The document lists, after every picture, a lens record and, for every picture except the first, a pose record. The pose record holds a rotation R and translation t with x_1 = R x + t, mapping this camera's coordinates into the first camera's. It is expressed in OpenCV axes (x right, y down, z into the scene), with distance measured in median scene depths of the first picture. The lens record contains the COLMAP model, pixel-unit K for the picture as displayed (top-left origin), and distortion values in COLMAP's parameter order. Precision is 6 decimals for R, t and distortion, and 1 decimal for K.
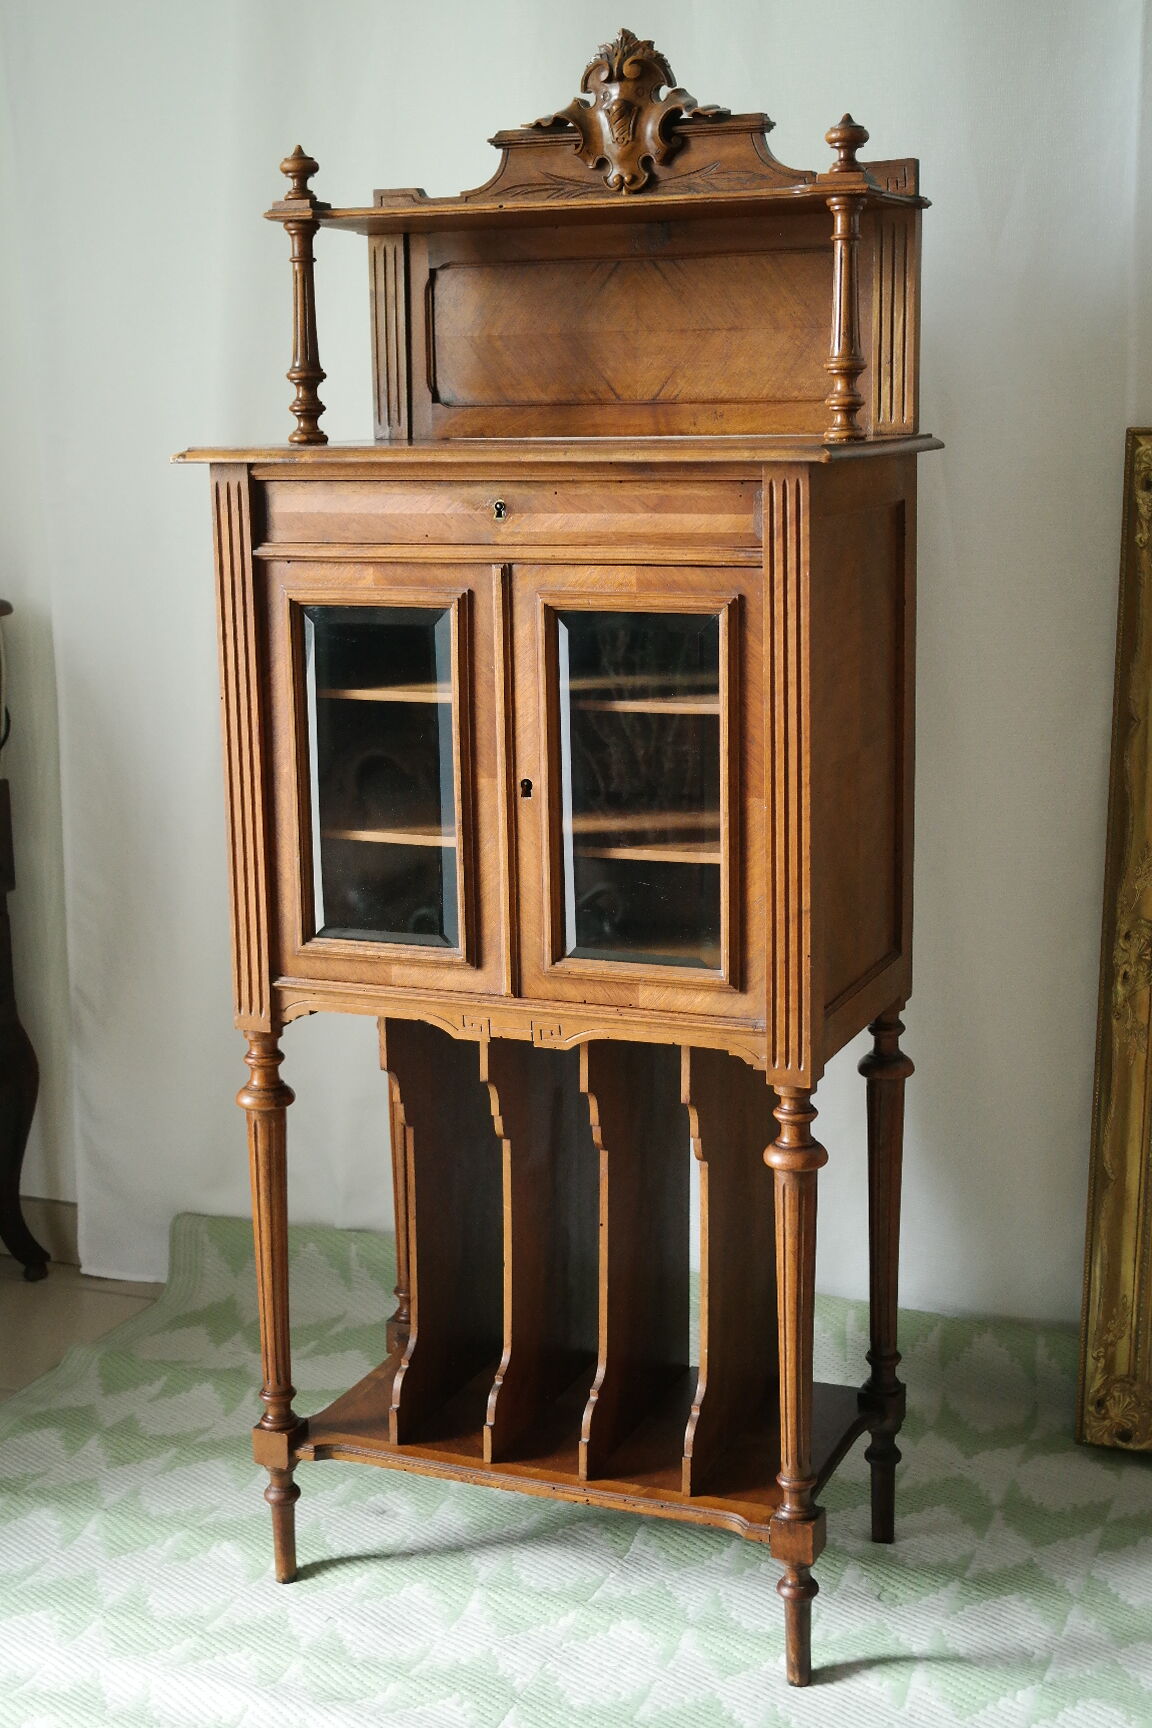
lens RADIAL K [[2395.5, 0, 594.4], [0, 2395.5, 842.7], [0, 0, 1]] dist [0.031336, 0.000000]
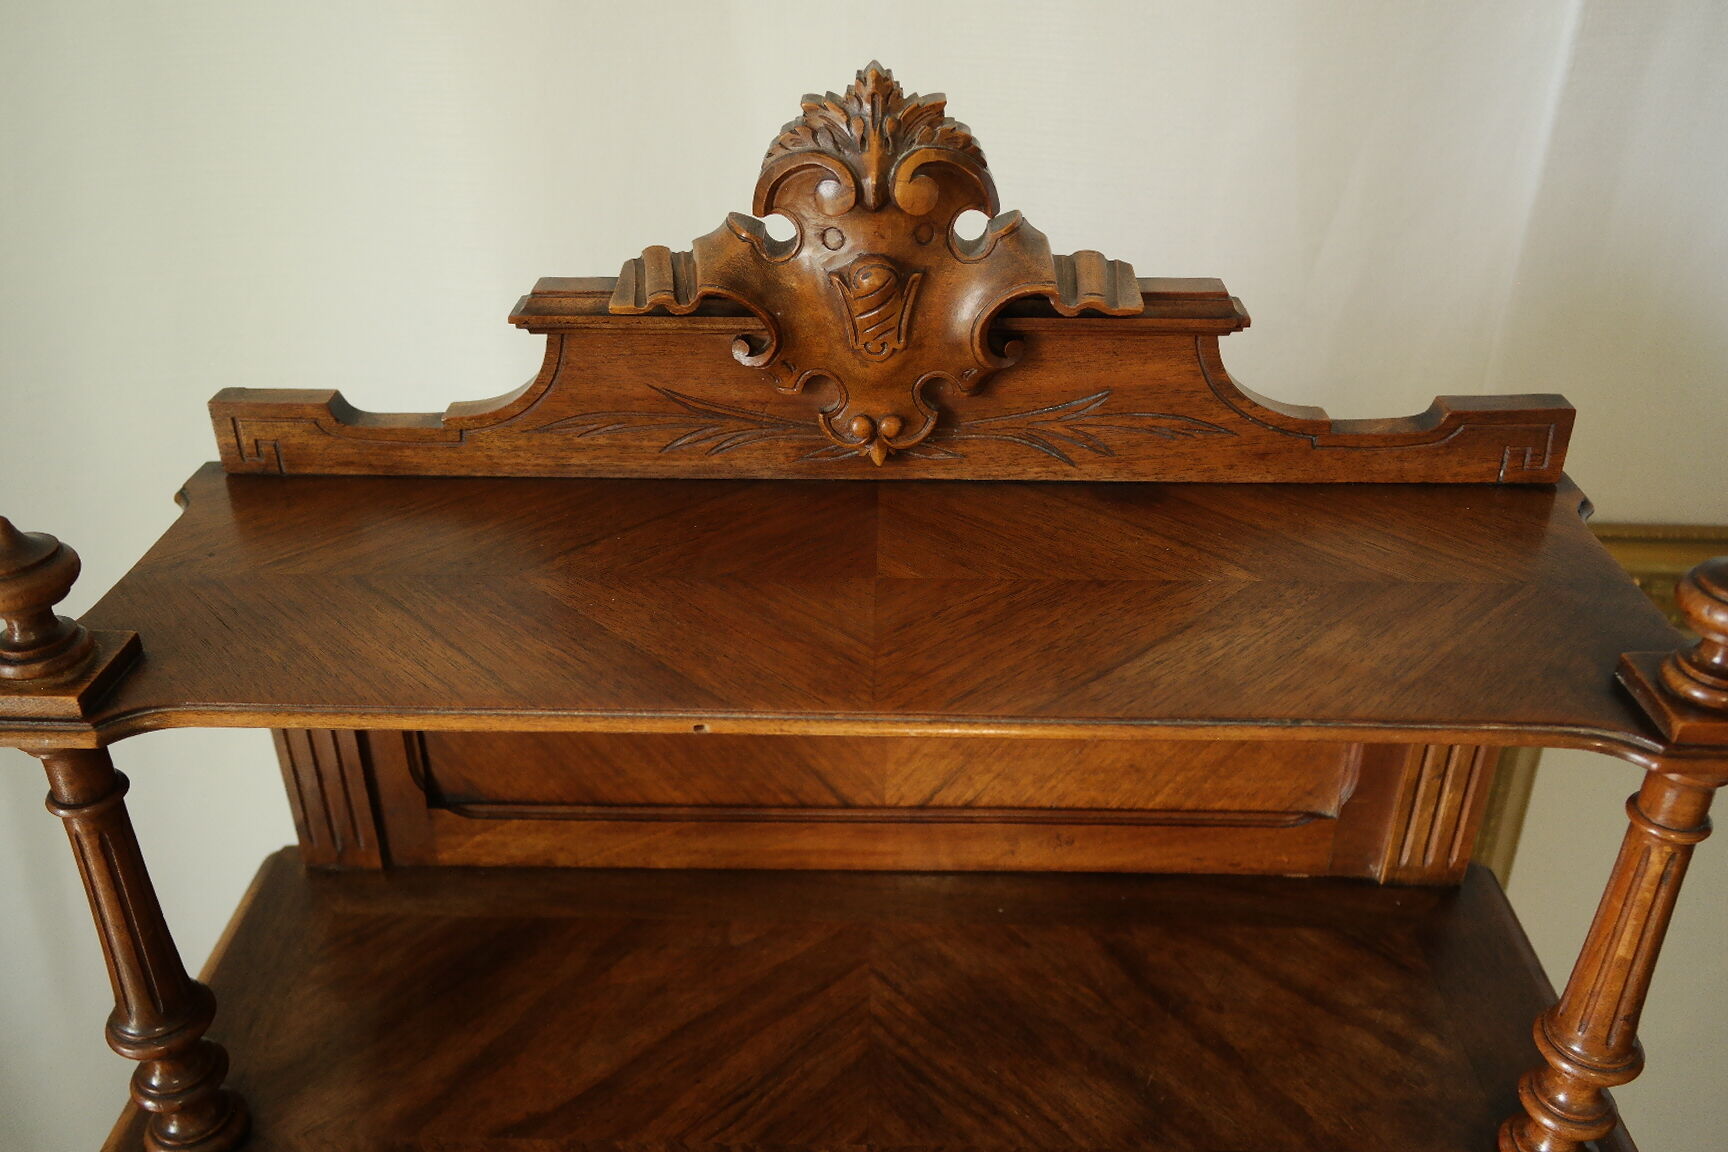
lens RADIAL K [[1438.2, 0, 881.1], [0, 1438.2, 589.2], [0, 0, 1]] dist [-0.047526, 0.034231]
pose [[0.926978, -0.171466, 0.333635, -0.076817], [0.058042, 0.944267, 0.324023, -0.333561], [-0.370599, -0.280997, 0.885267, 0.773937]]
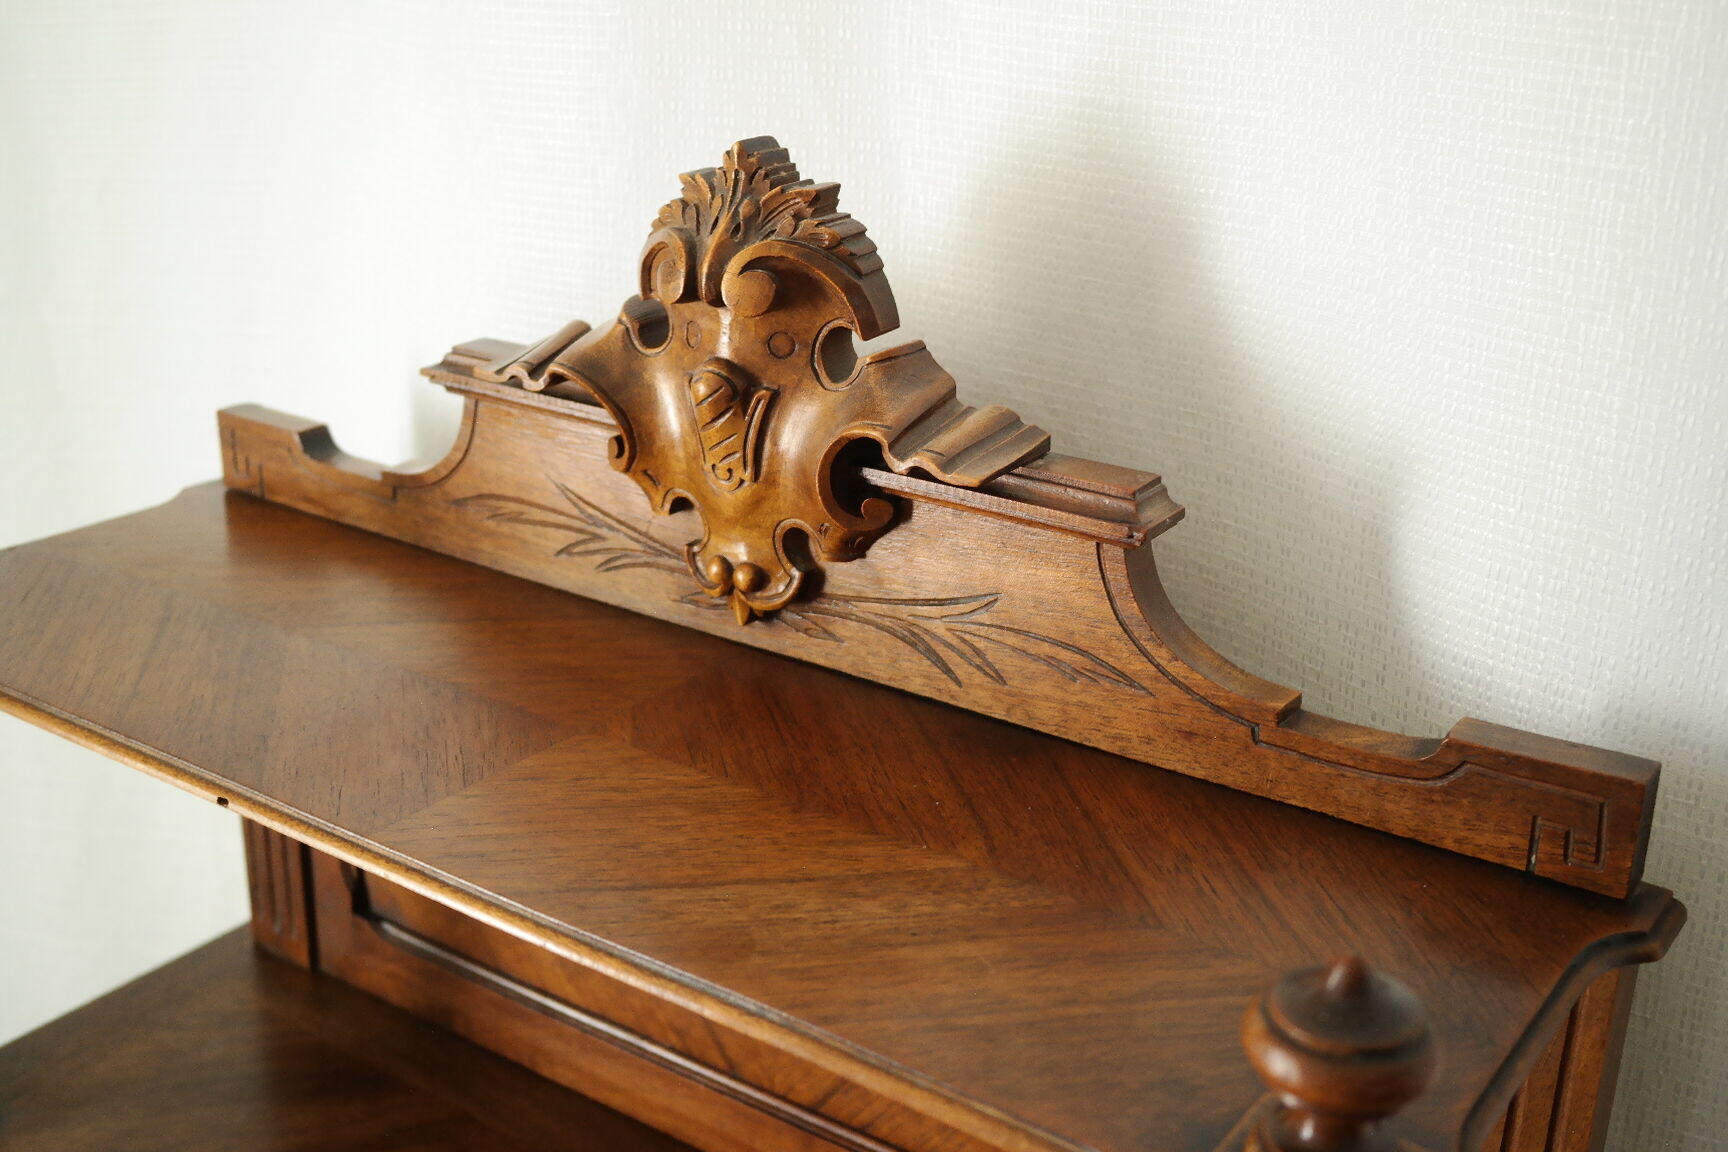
lens RADIAL K [[1957.3, 0, 865.3], [0, 1957.3, 578.5], [0, 0, 1]] dist [-0.008755, 0.000000]
pose [[0.977769, 0.106786, -0.180456, 0.080683], [-0.076778, 0.983168, 0.165788, -0.325293], [0.195122, -0.148247, 0.969510, 0.741590]]
